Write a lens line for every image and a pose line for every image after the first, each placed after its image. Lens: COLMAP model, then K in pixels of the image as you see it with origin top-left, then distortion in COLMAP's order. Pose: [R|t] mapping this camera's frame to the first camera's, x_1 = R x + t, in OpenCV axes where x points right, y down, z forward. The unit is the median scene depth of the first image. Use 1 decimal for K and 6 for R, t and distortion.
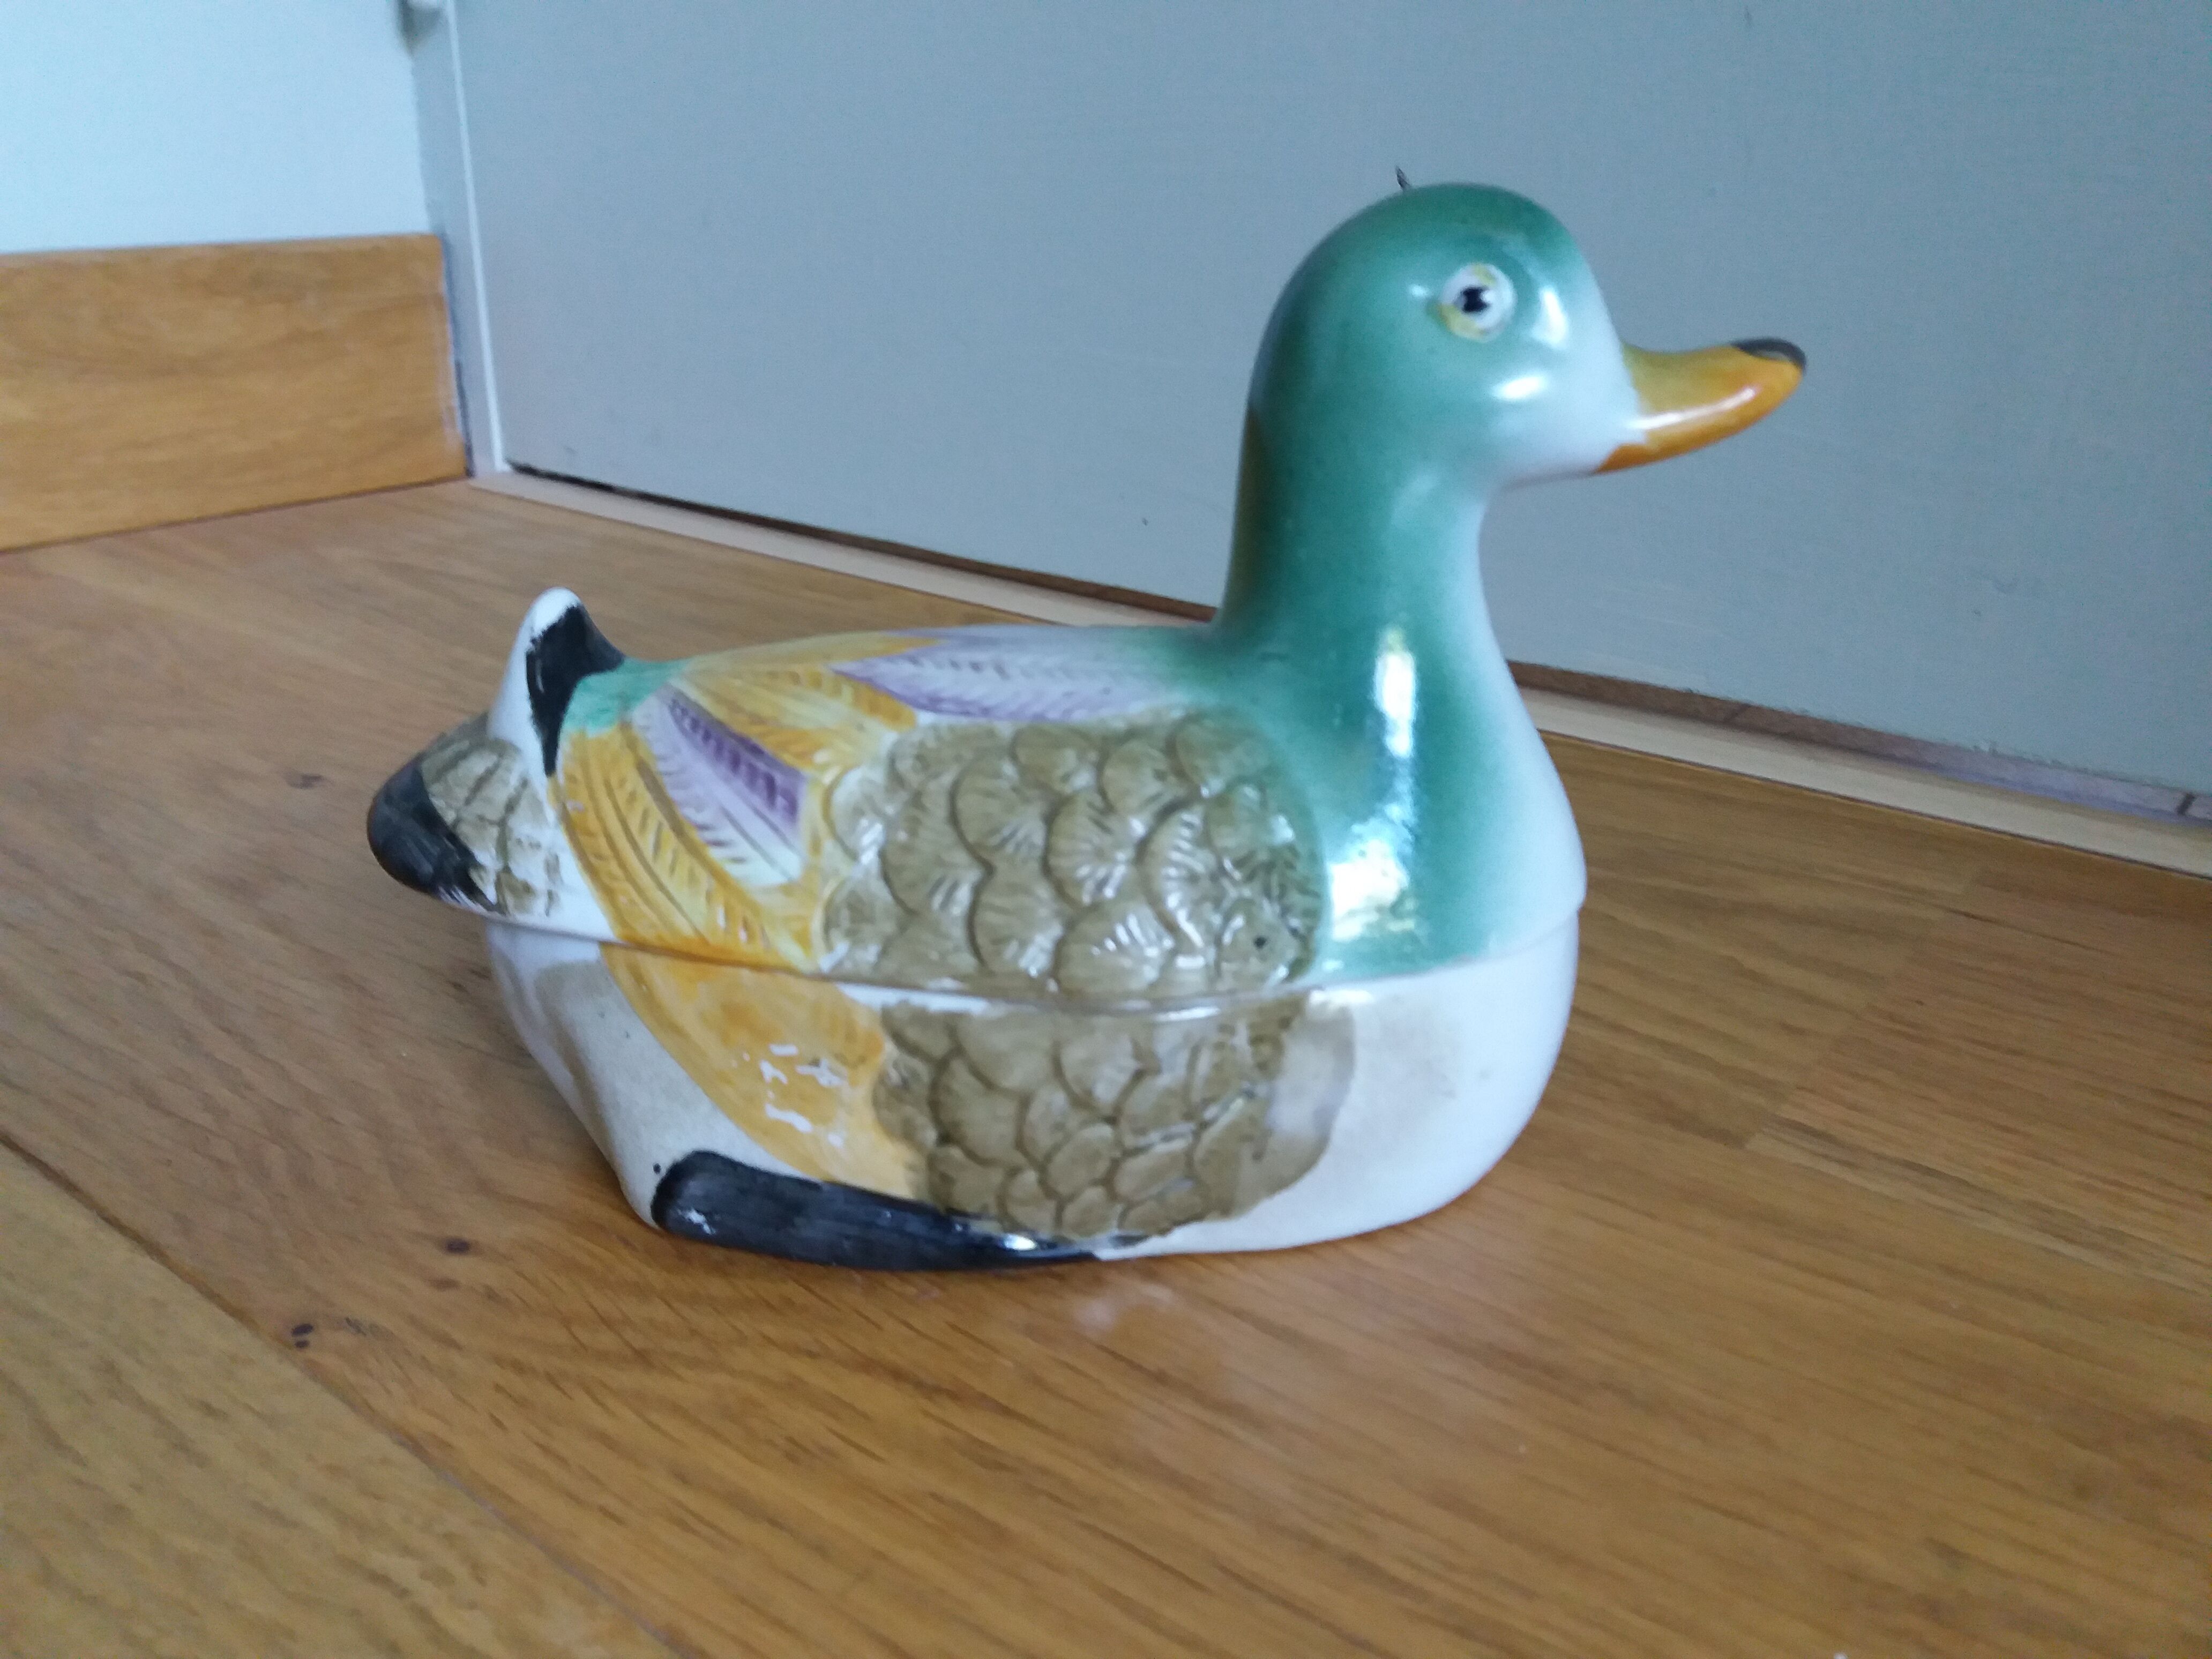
lens RADIAL K [[1854.9, 0, 1106.0], [0, 1854.9, 829.5], [0, 0, 1]] dist [-0.003788, -0.017260]
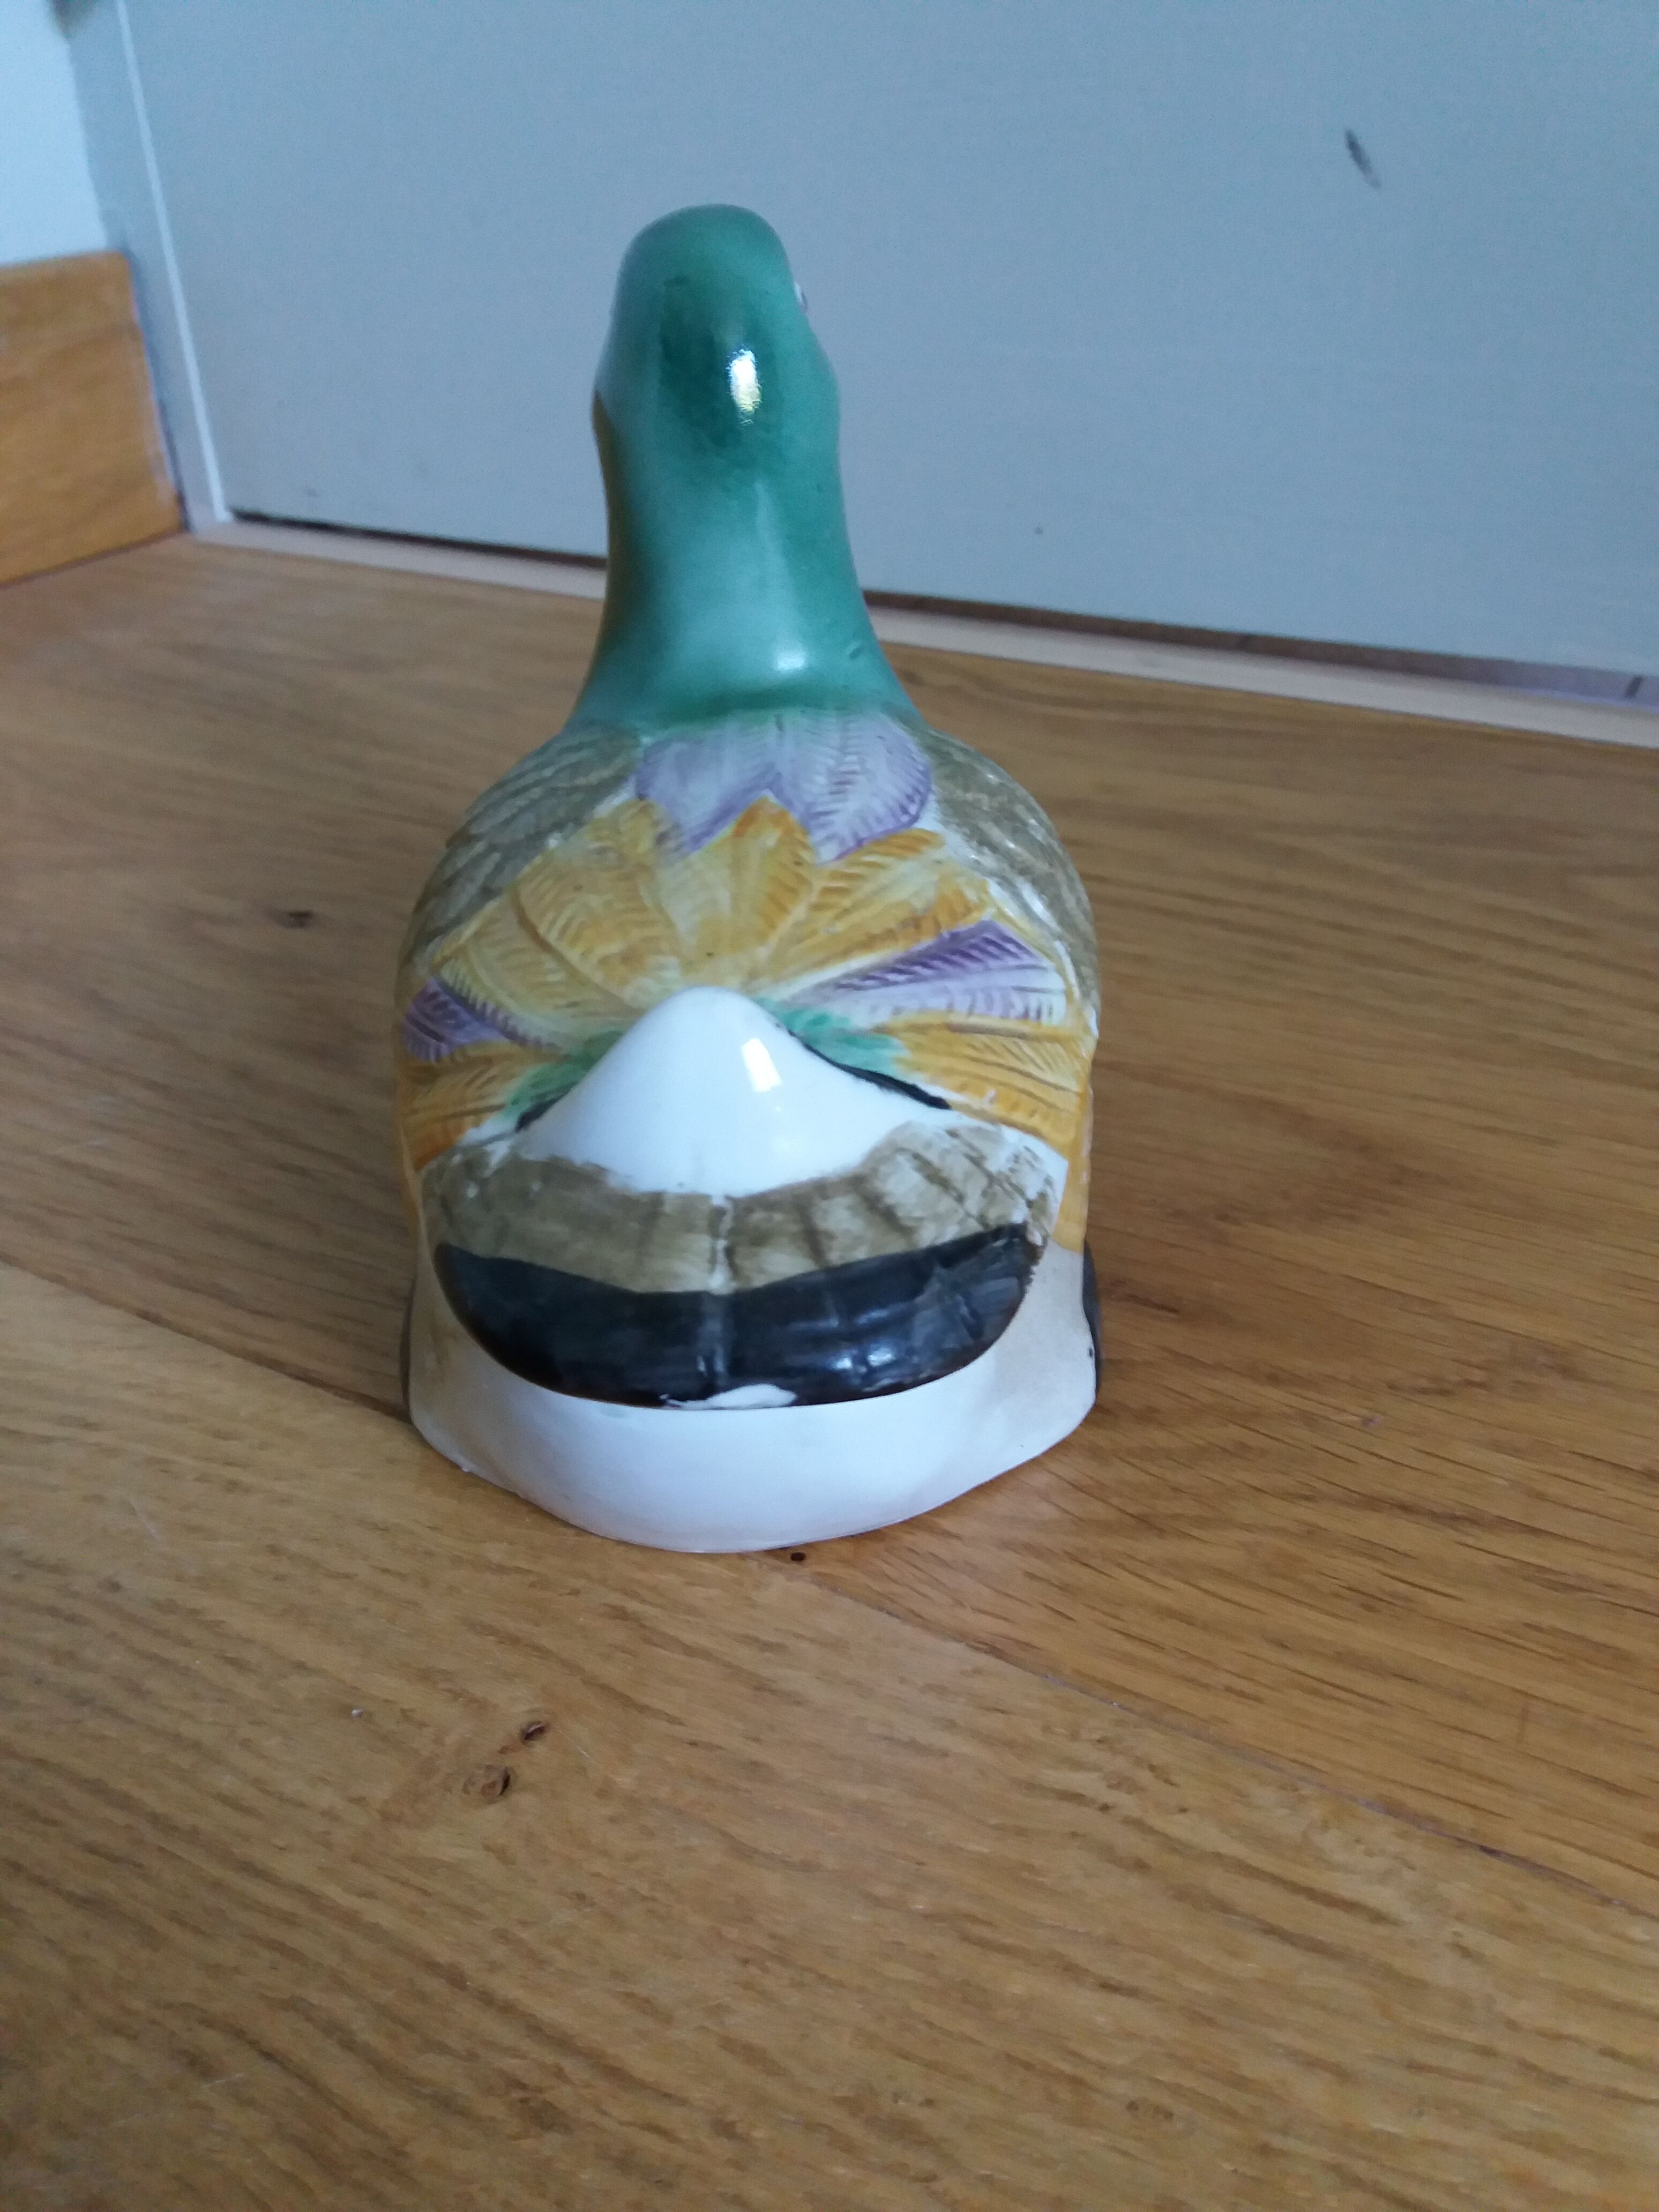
lens RADIAL K [[1854.9, 0, 829.5], [0, 1854.9, 1106.0], [0, 0, 1]] dist [-0.003788, -0.017260]
pose [[0.987614, -0.112362, 0.109518, -0.497668], [0.092702, 0.980989, 0.170491, -0.119342], [-0.126592, -0.158227, 0.979254, 0.083359]]
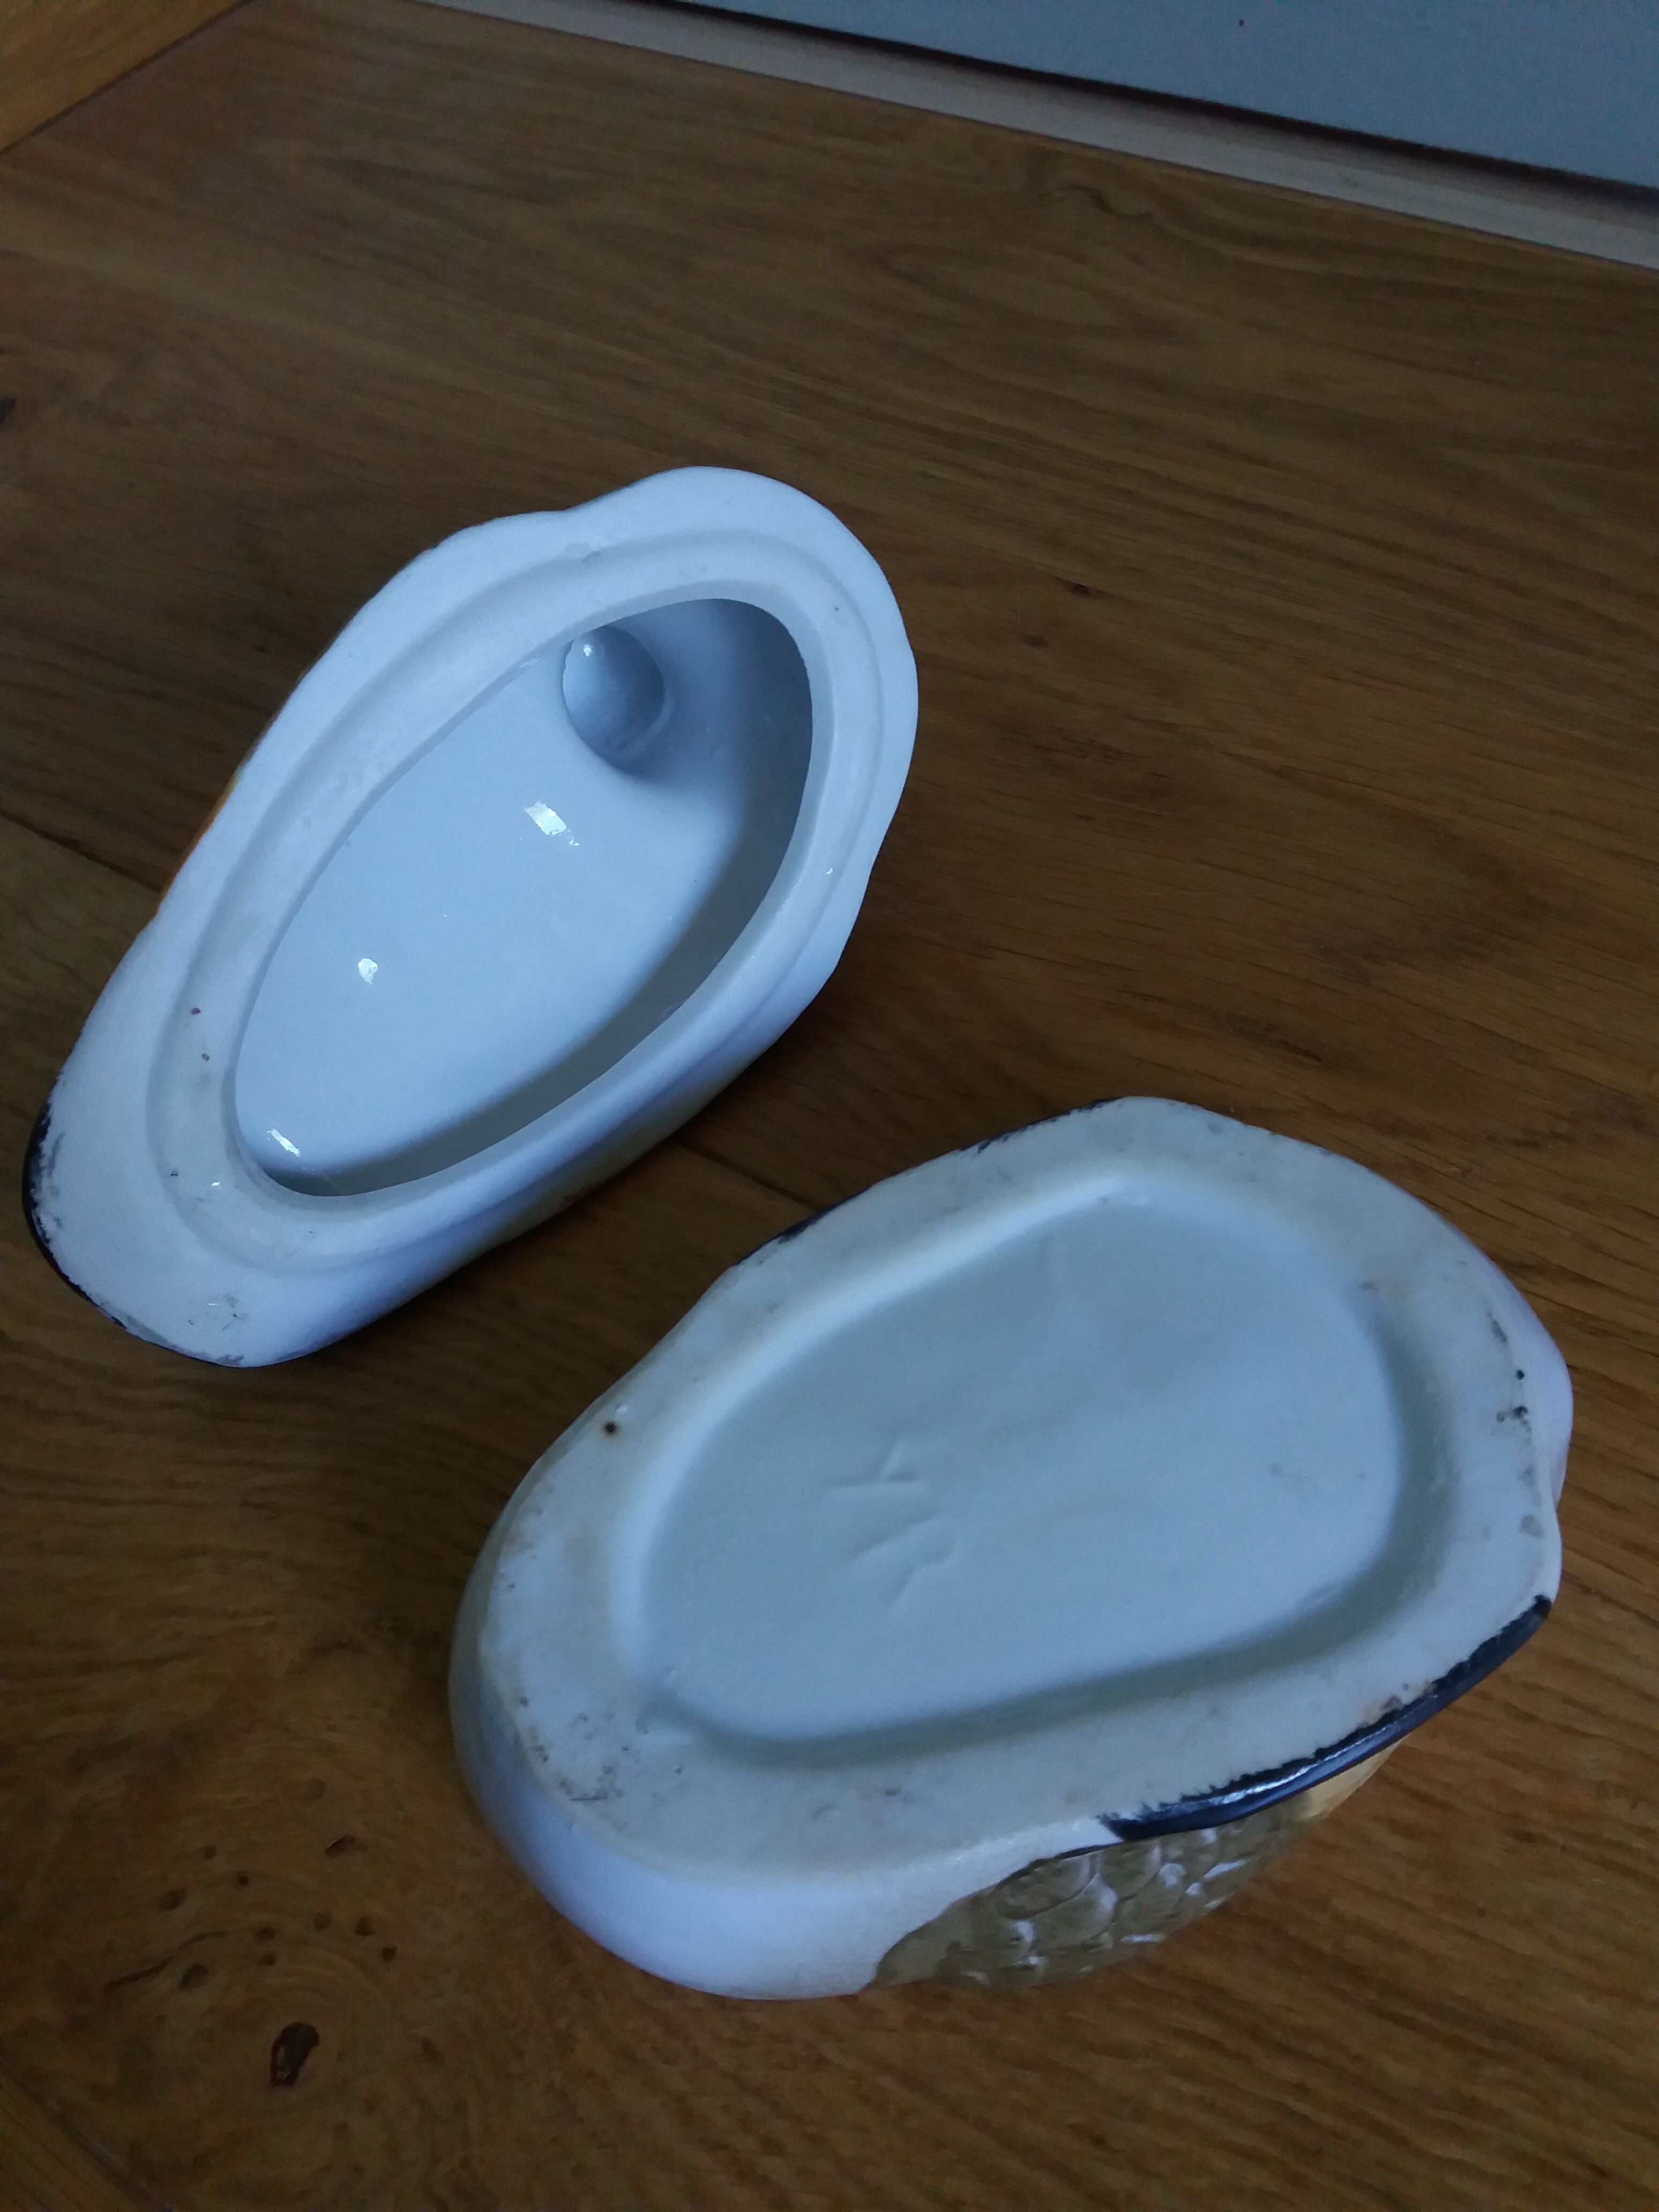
lens RADIAL K [[1854.9, 0, 829.5], [0, 1854.9, 1106.0], [0, 0, 1]] dist [-0.003788, -0.017260]
pose [[0.989492, -0.143457, -0.018027, -0.519467], [0.130364, 0.831282, 0.540348, -0.545868], [-0.062531, -0.537020, 0.841248, -0.009795]]
